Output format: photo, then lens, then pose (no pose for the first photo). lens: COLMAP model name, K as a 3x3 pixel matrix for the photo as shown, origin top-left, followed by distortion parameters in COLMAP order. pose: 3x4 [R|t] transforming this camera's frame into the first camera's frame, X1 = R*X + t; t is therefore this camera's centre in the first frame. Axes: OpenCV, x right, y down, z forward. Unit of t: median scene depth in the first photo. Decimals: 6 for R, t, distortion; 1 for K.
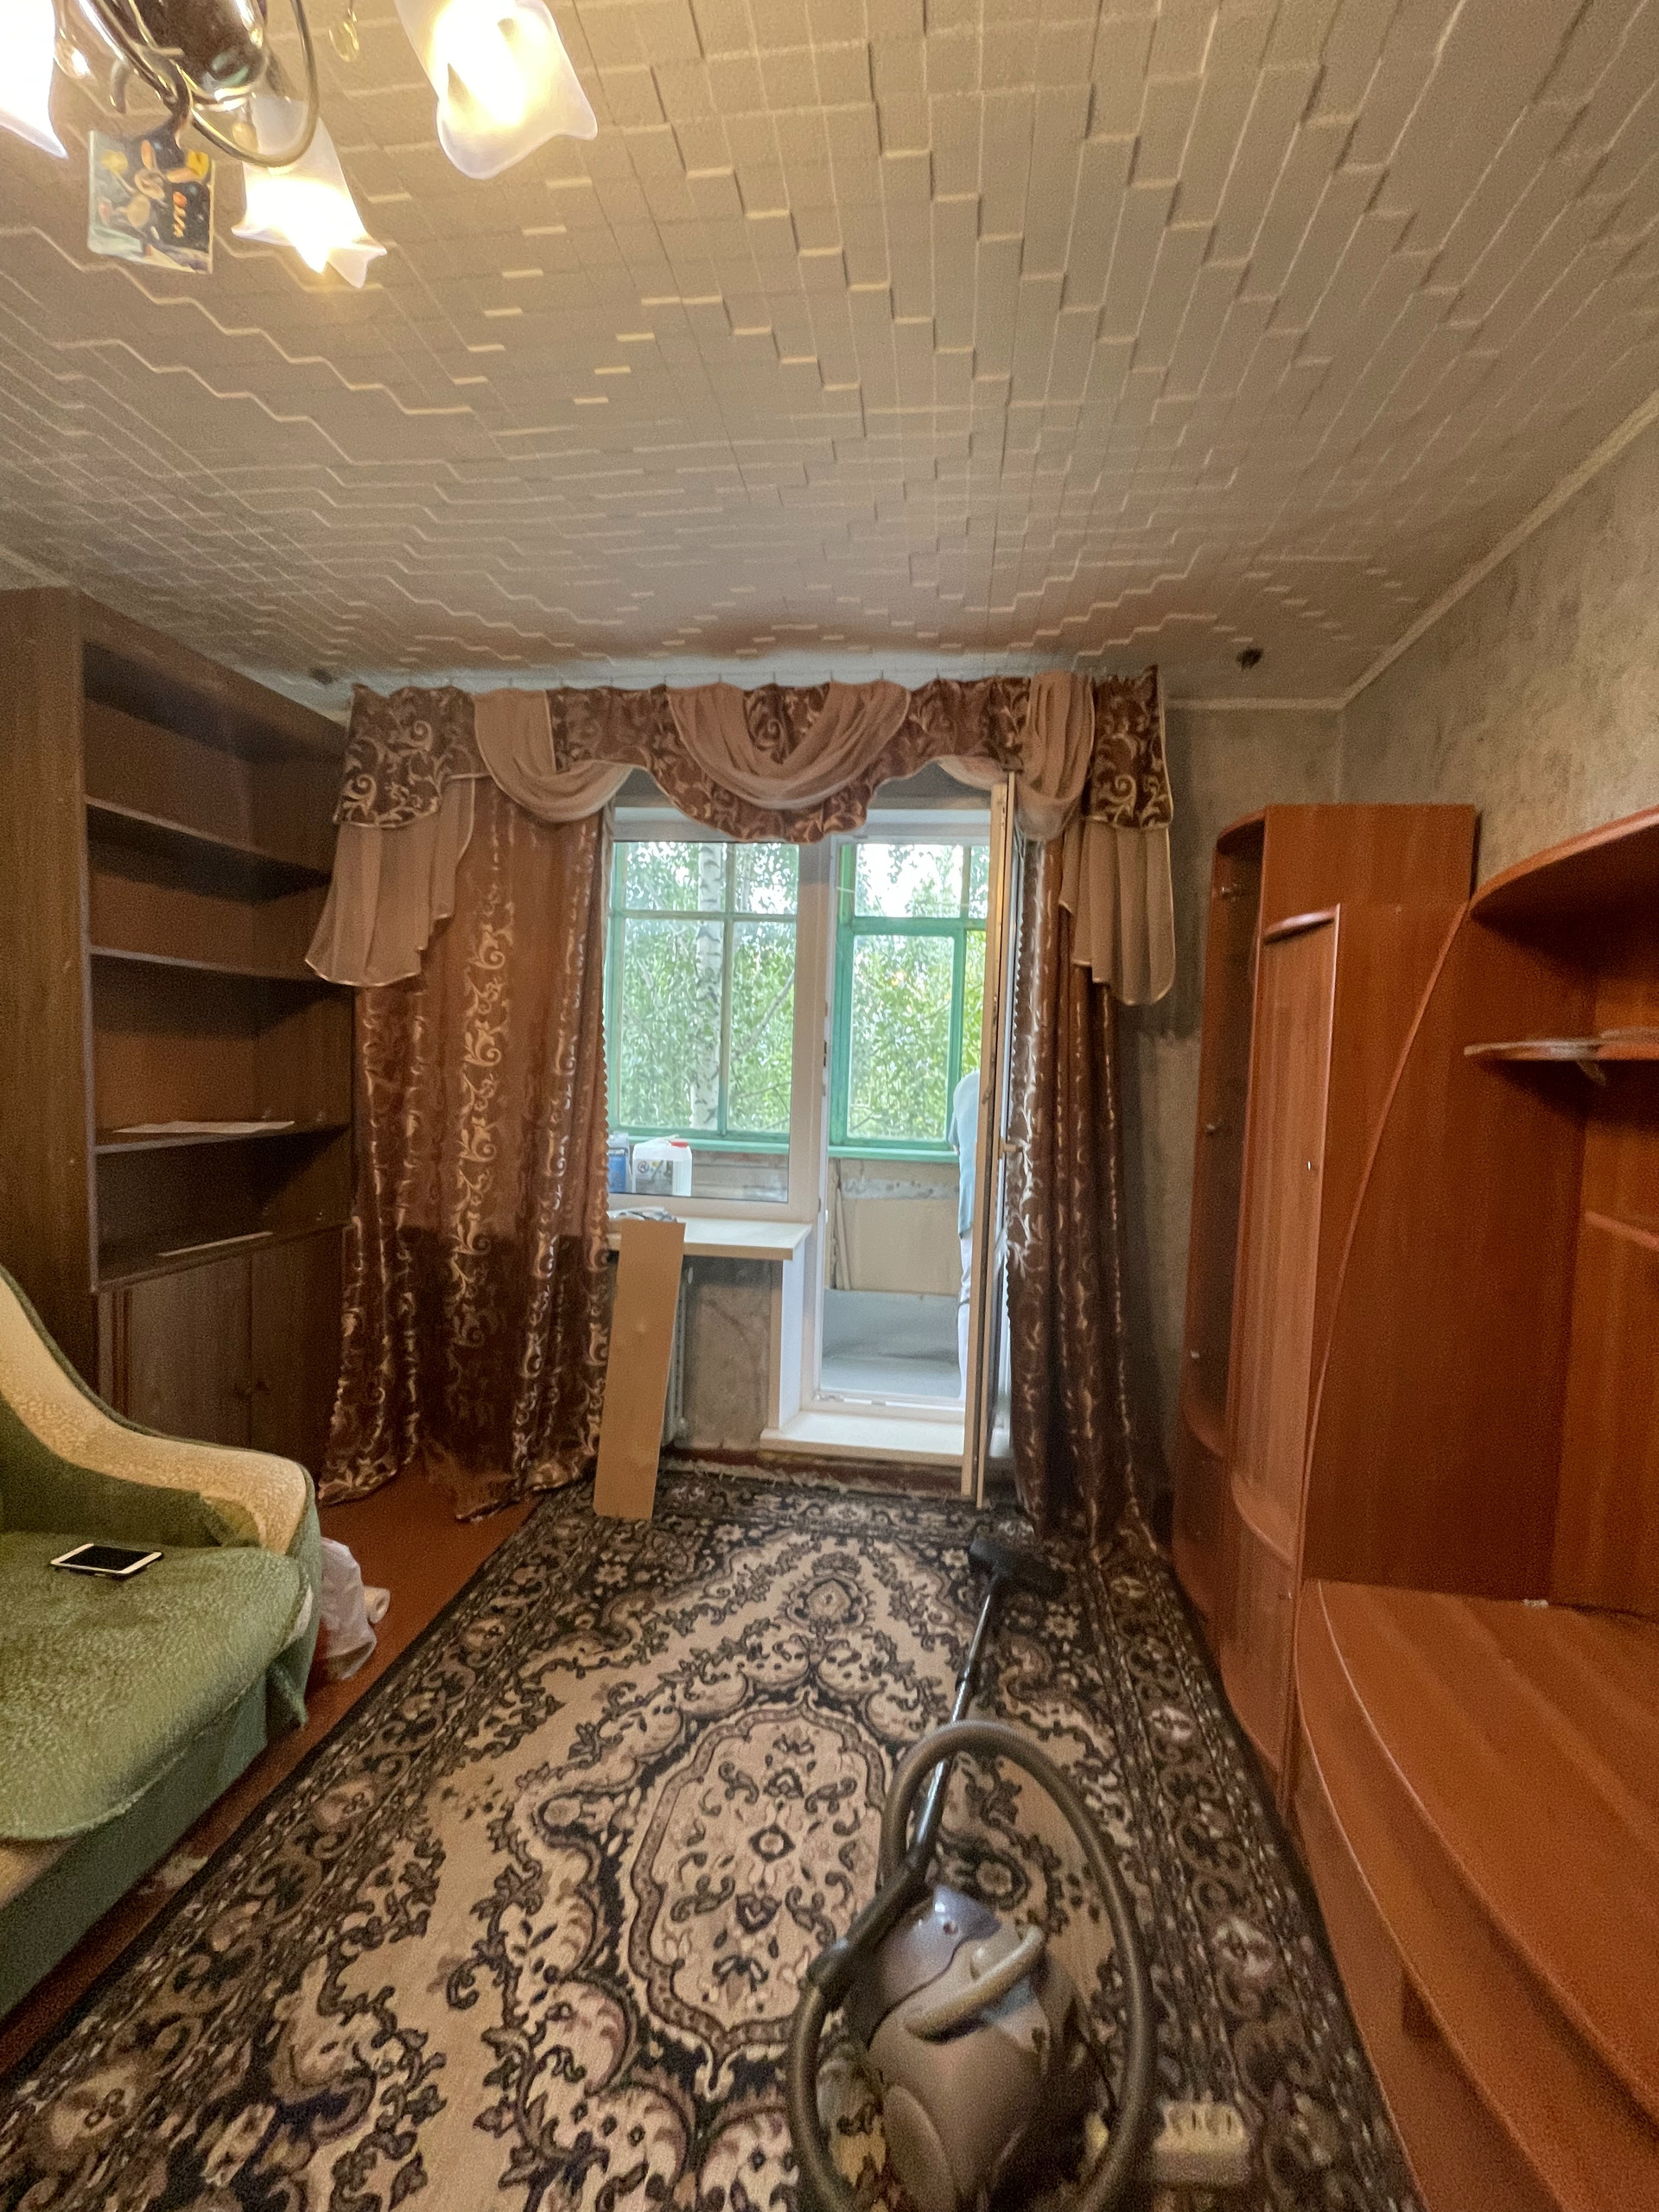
lens RADIAL K [[897.7, 0, 835.5], [0, 897.7, 1114.3], [0, 0, 1]] dist [-0.001711, -0.000202]
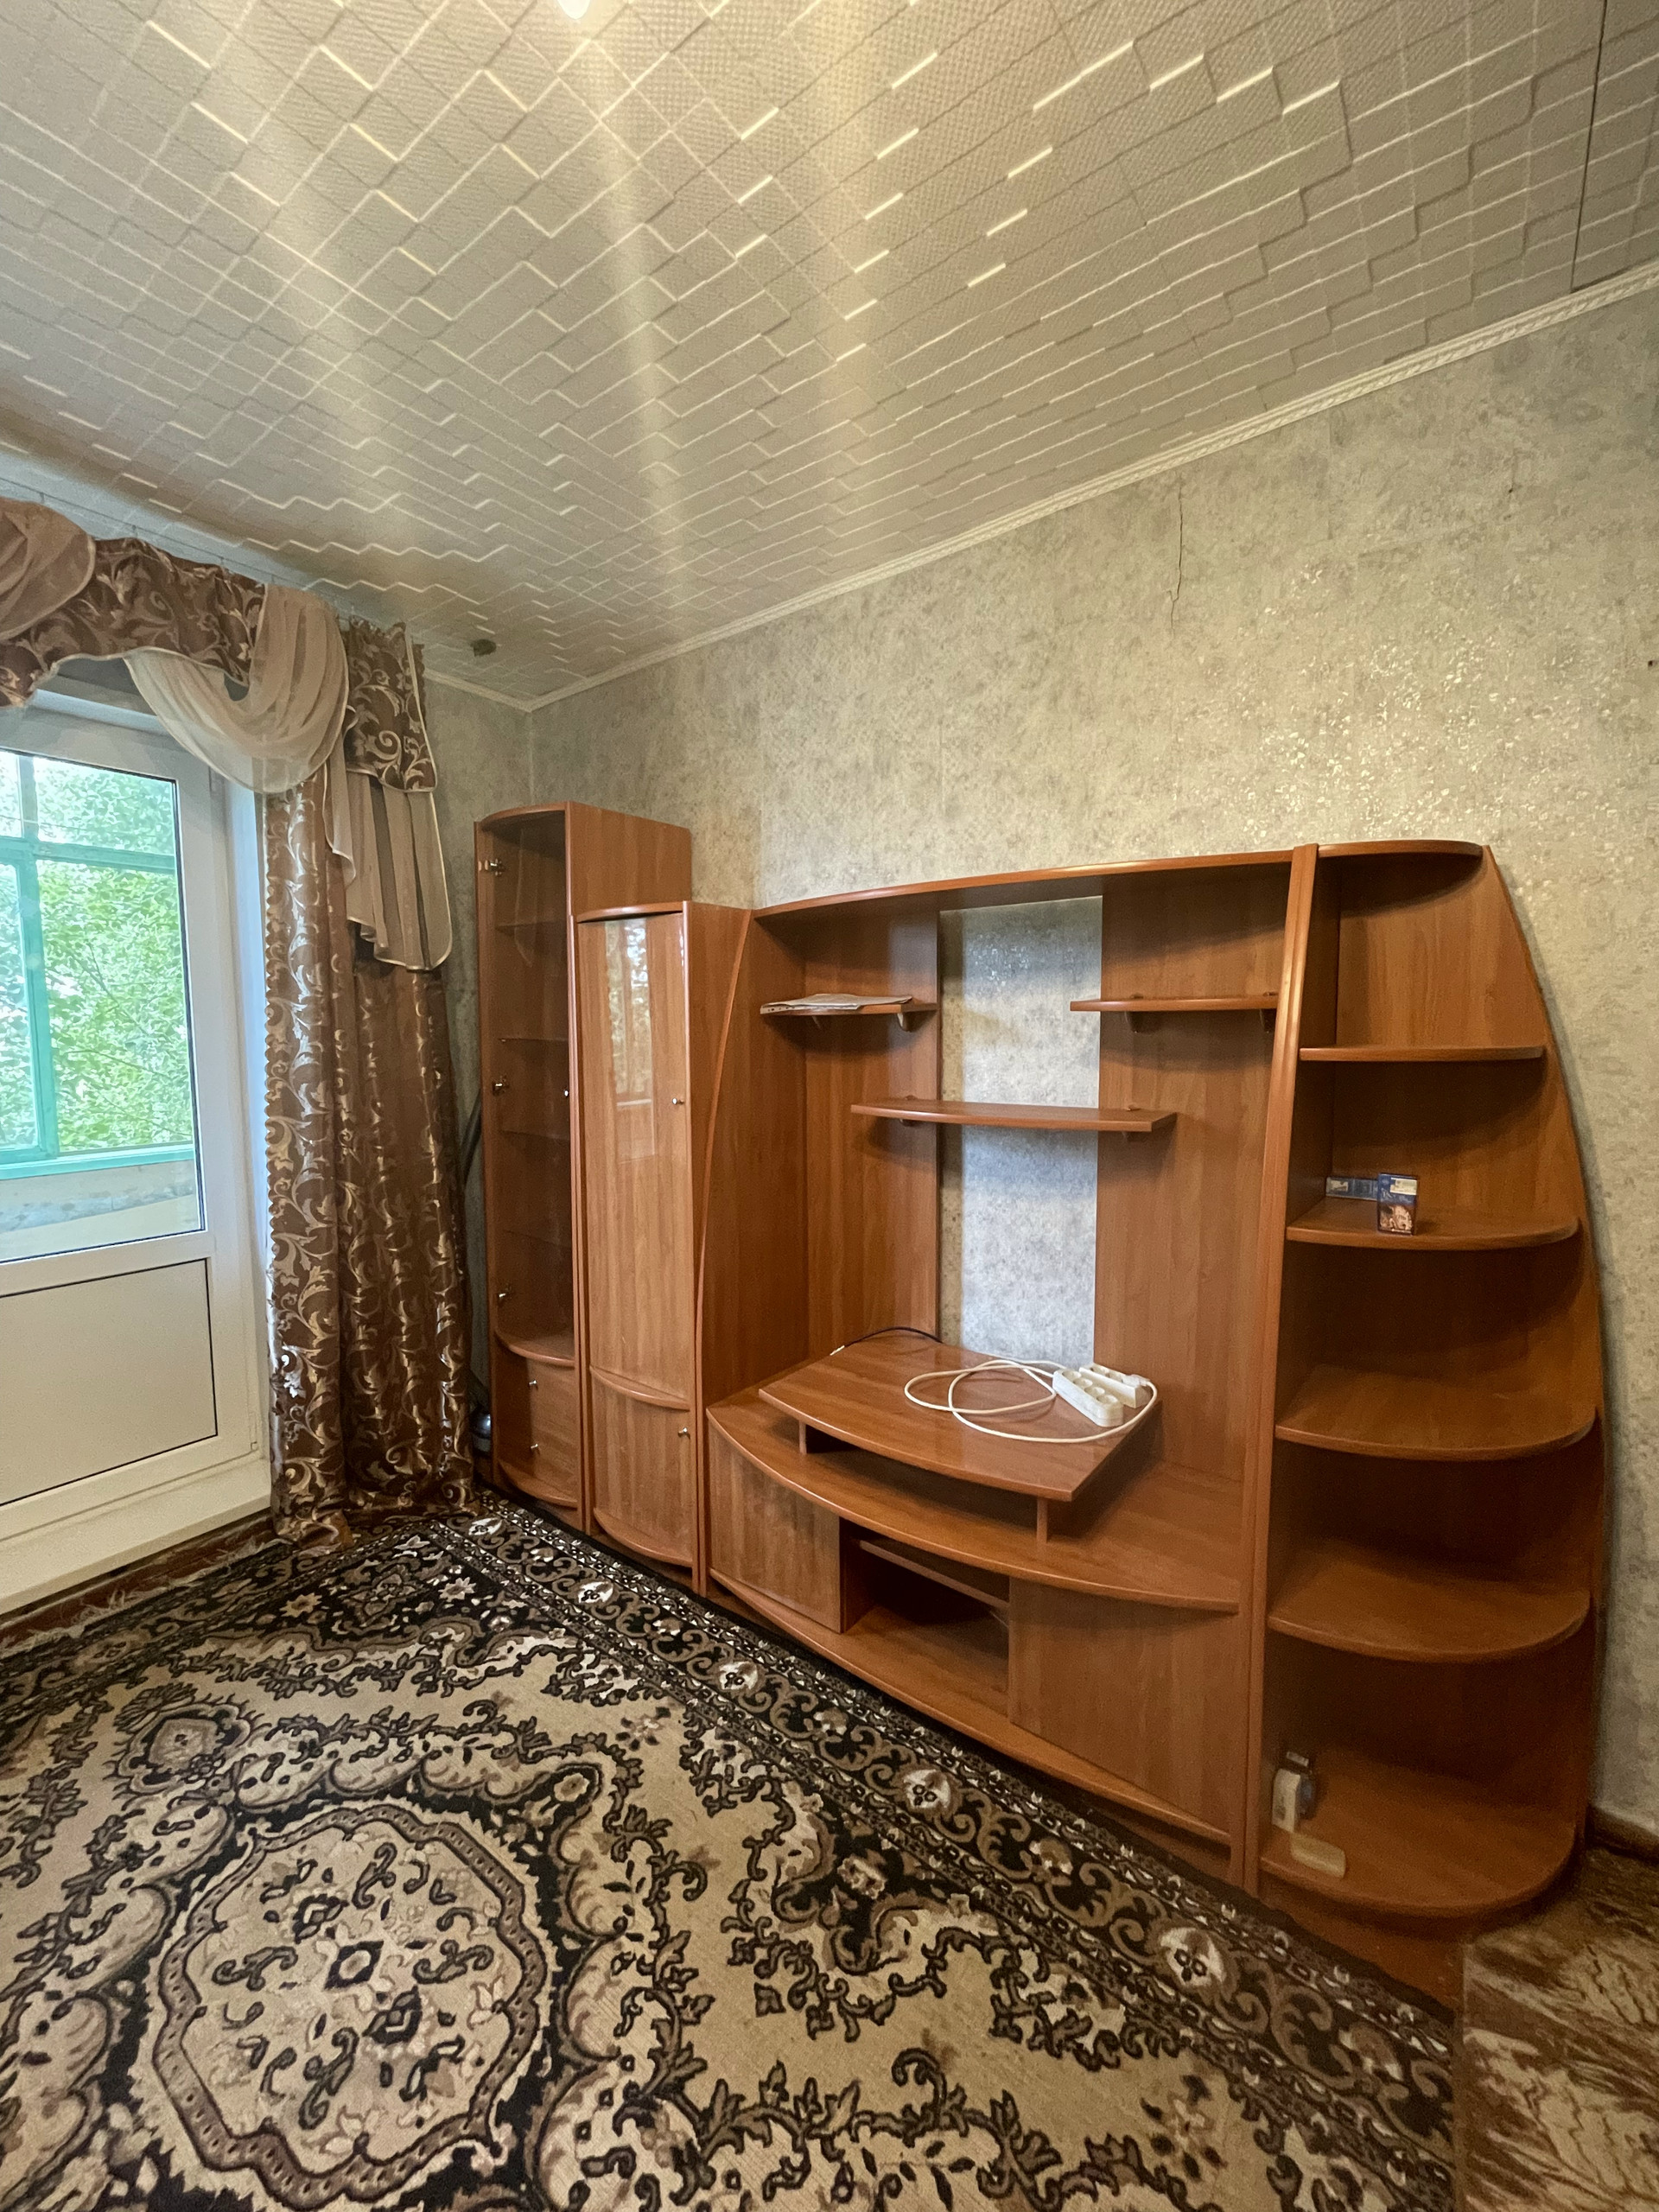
lens RADIAL K [[897.7, 0, 851.0], [0, 897.7, 1113.9], [0, 0, 1]] dist [-0.001711, -0.000202]
pose [[0.471679, -0.125692, 0.872766, -0.365202], [0.081701, 0.991760, 0.098674, -0.024867], [-0.877977, 0.024764, 0.478062, 0.119039]]
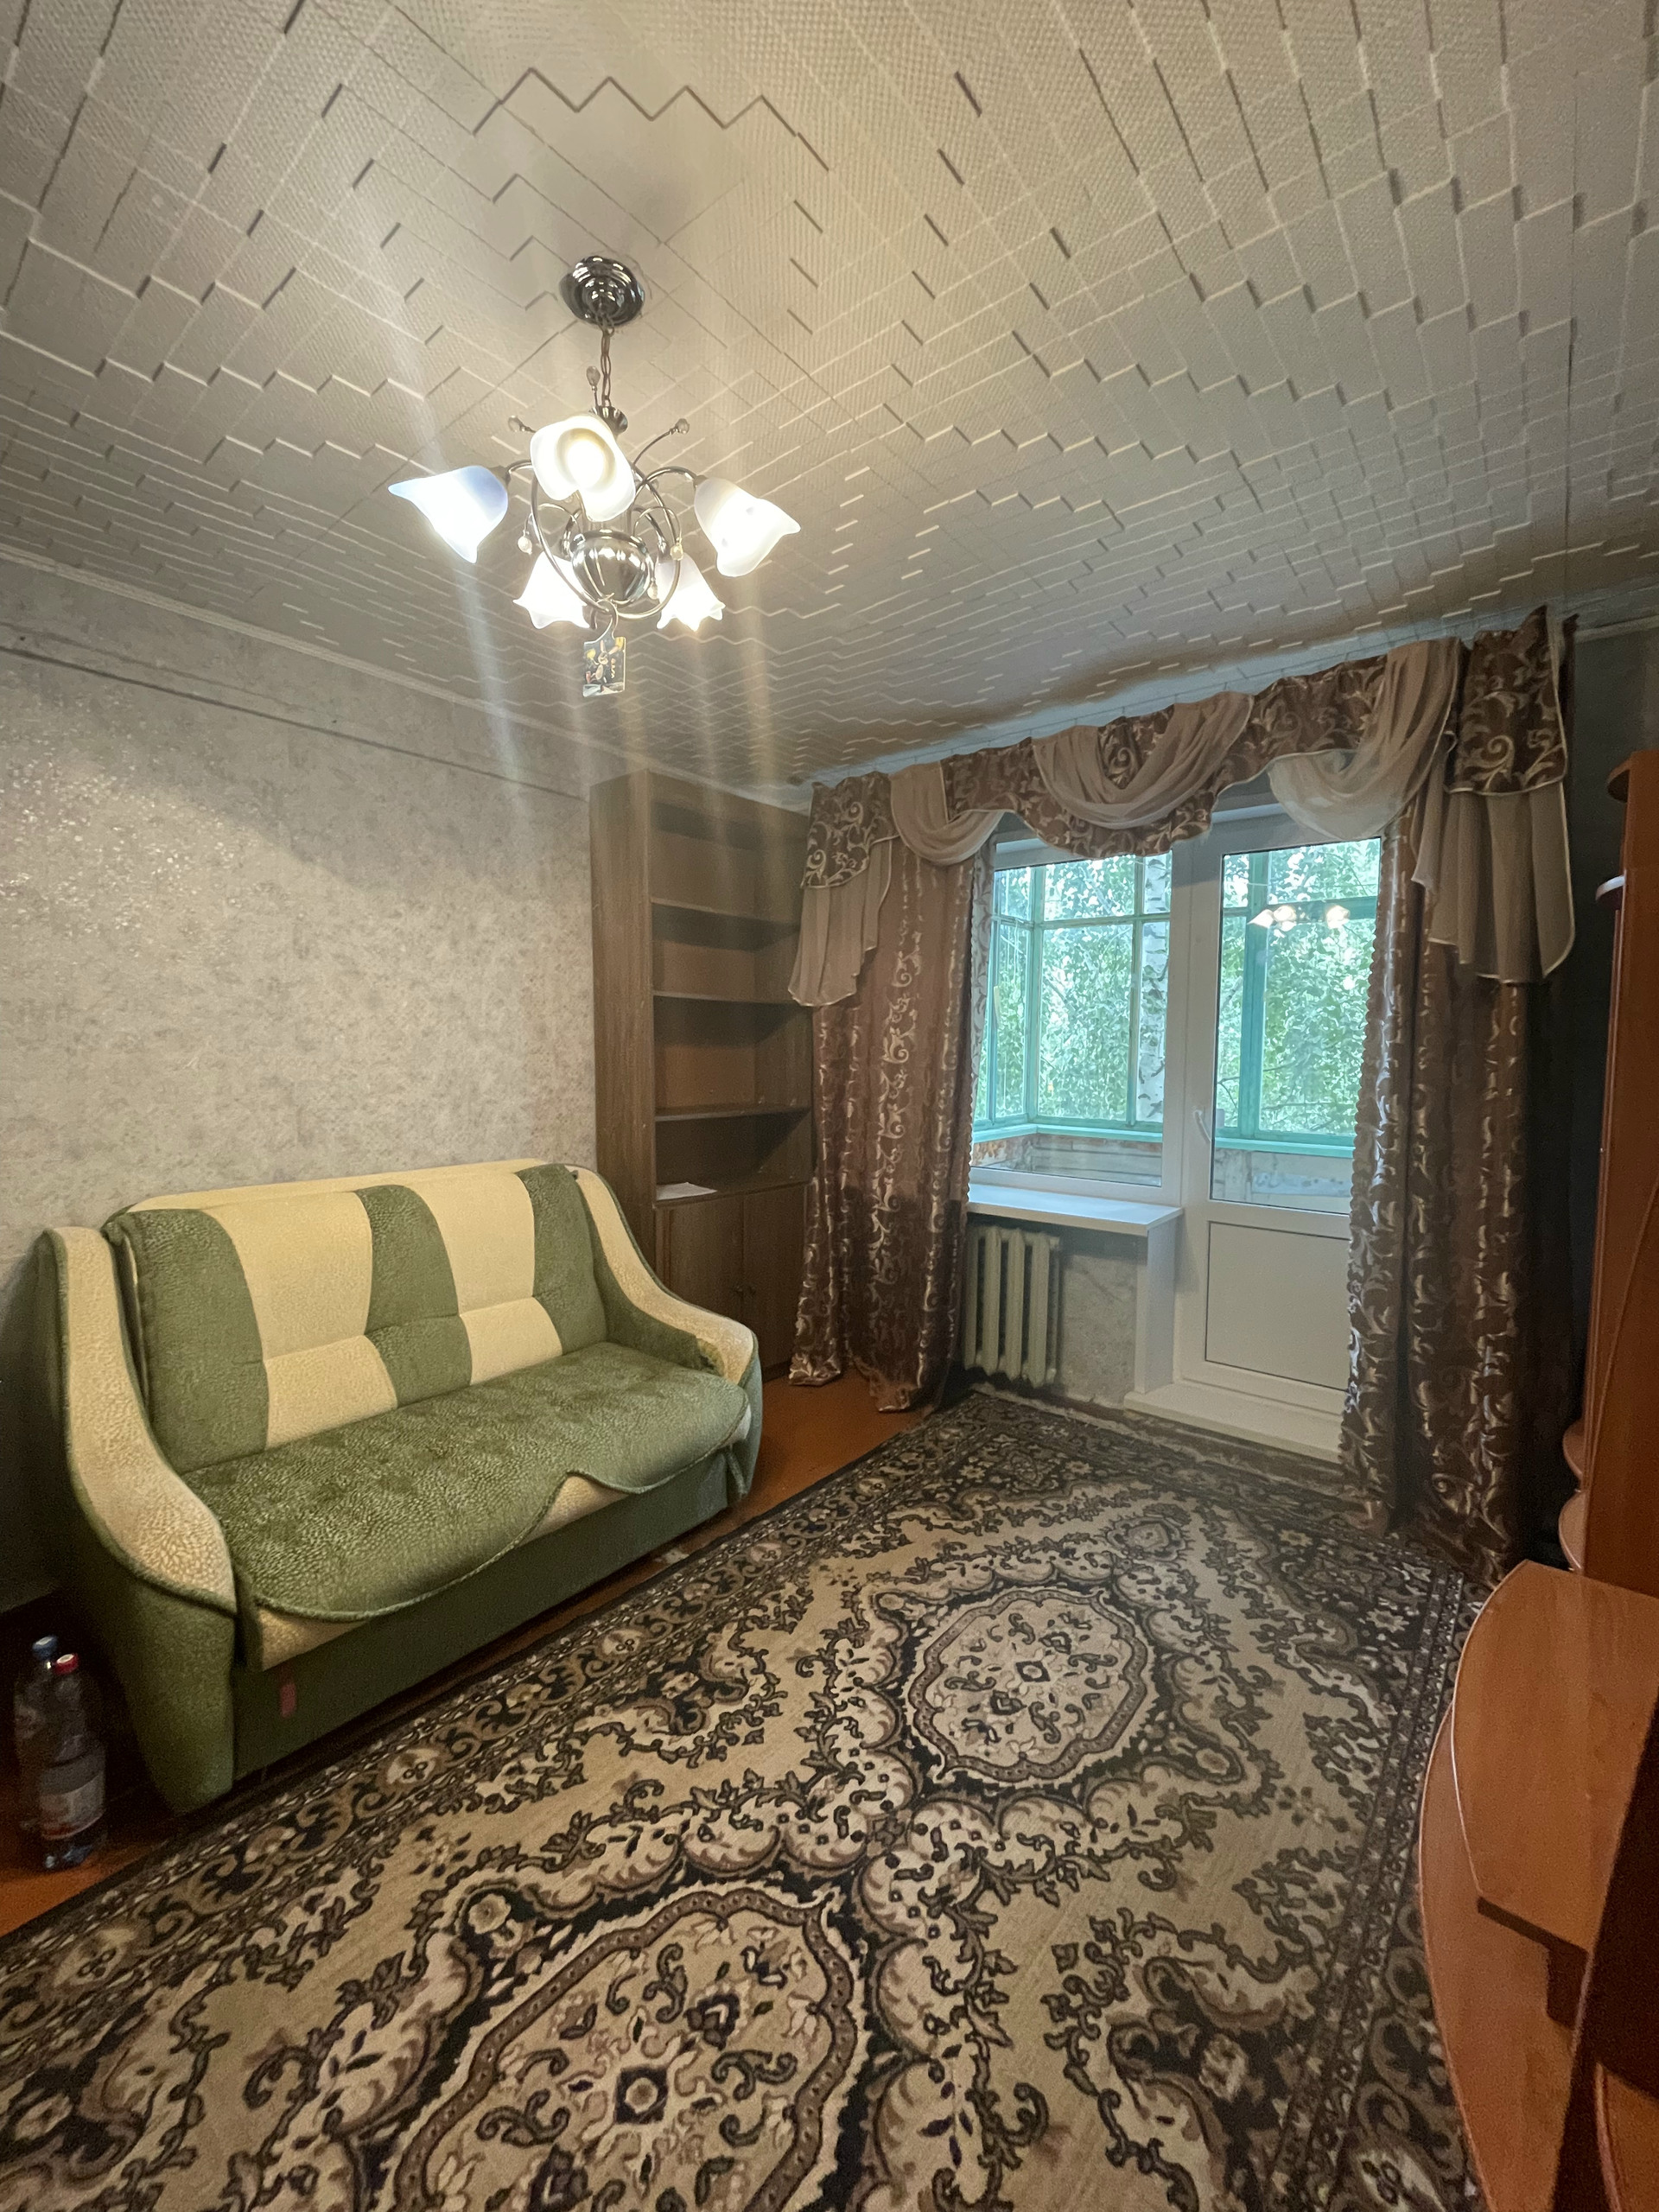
lens RADIAL K [[897.7, 0, 827.5], [0, 897.7, 1123.8], [0, 0, 1]] dist [-0.001711, -0.000202]
pose [[0.844825, 0.018531, -0.534723, 0.259104], [-0.012520, 0.999811, 0.014867, 0.018078], [0.534897, -0.005865, 0.844897, -0.165084]]
